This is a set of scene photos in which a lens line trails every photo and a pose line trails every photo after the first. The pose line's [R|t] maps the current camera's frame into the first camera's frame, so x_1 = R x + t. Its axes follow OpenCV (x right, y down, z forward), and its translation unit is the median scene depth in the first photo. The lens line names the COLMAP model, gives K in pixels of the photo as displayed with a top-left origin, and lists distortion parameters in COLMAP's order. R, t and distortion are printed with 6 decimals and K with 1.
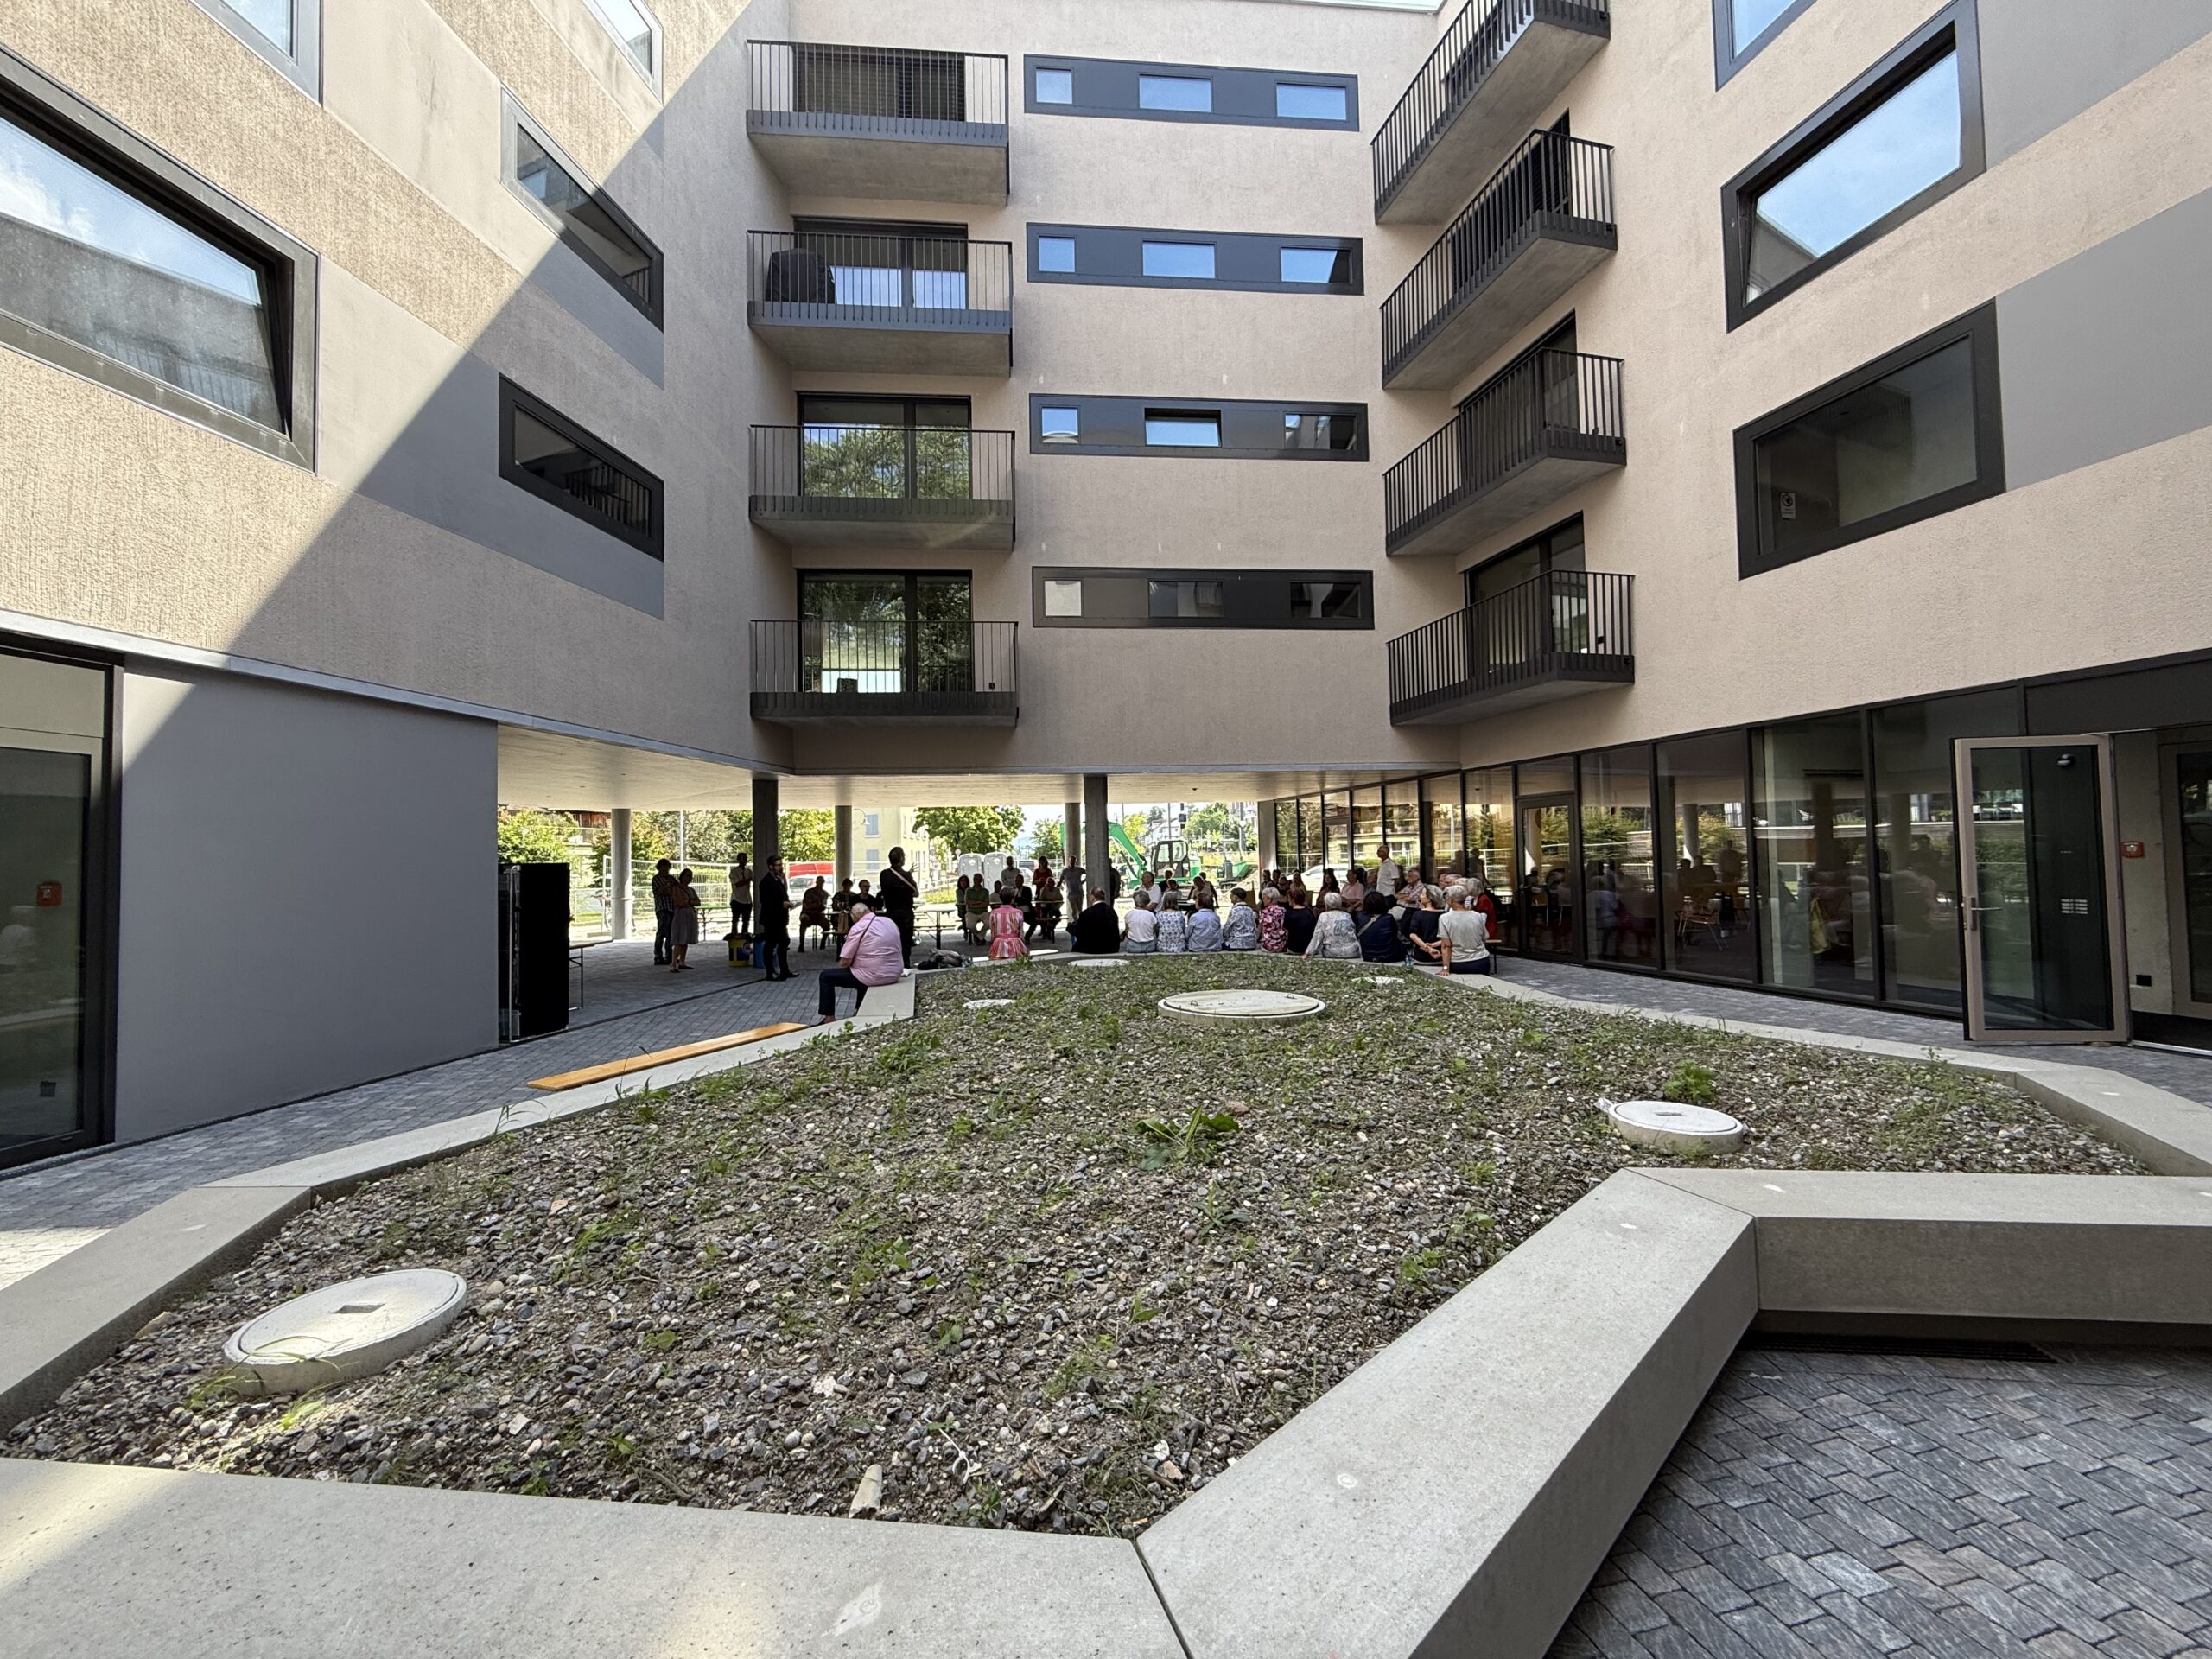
lens RADIAL K [[876.2, 0, 1106.0], [0, 876.2, 829.5], [0, 0, 1]] dist [-0.001661, -0.000218]
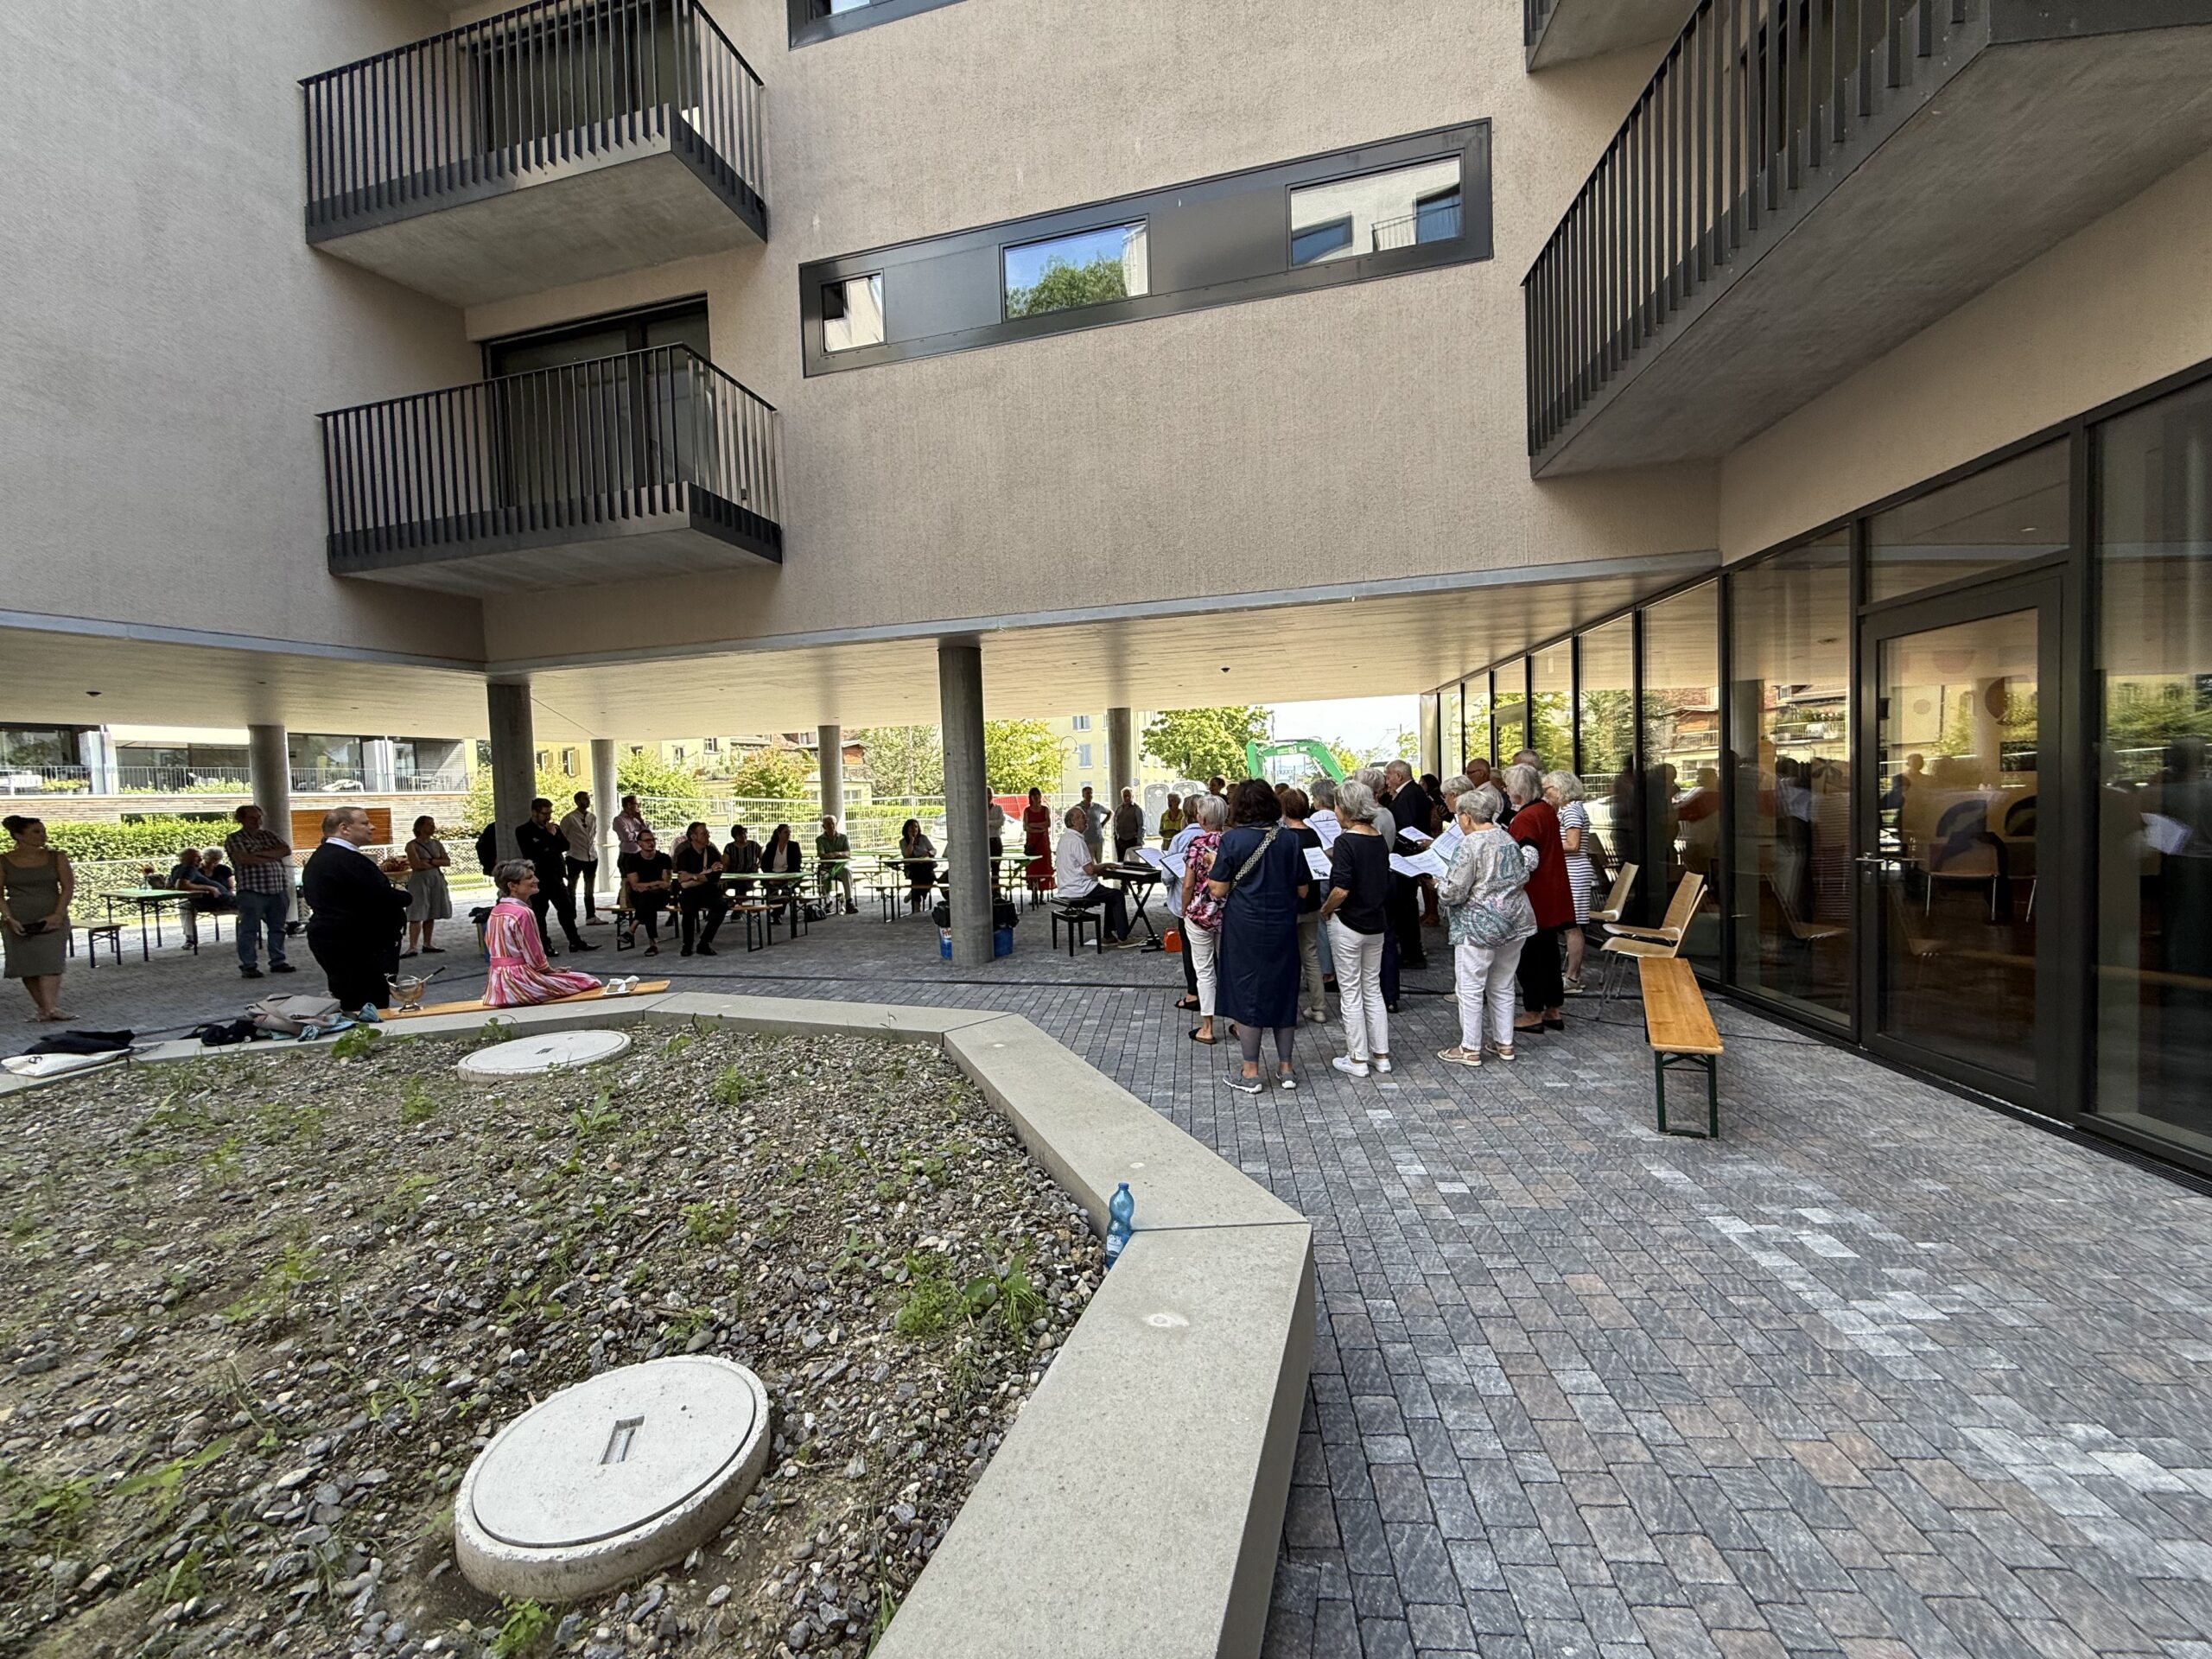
lens RADIAL K [[876.2, 0, 1106.0], [0, 876.2, 829.5], [0, 0, 1]] dist [-0.001661, -0.000218]
pose [[0.937969, 0.003391, -0.346702, 0.283796], [0.025169, 0.996648, 0.077840, 0.015630], [0.345804, -0.081738, 0.934740, 0.515362]]
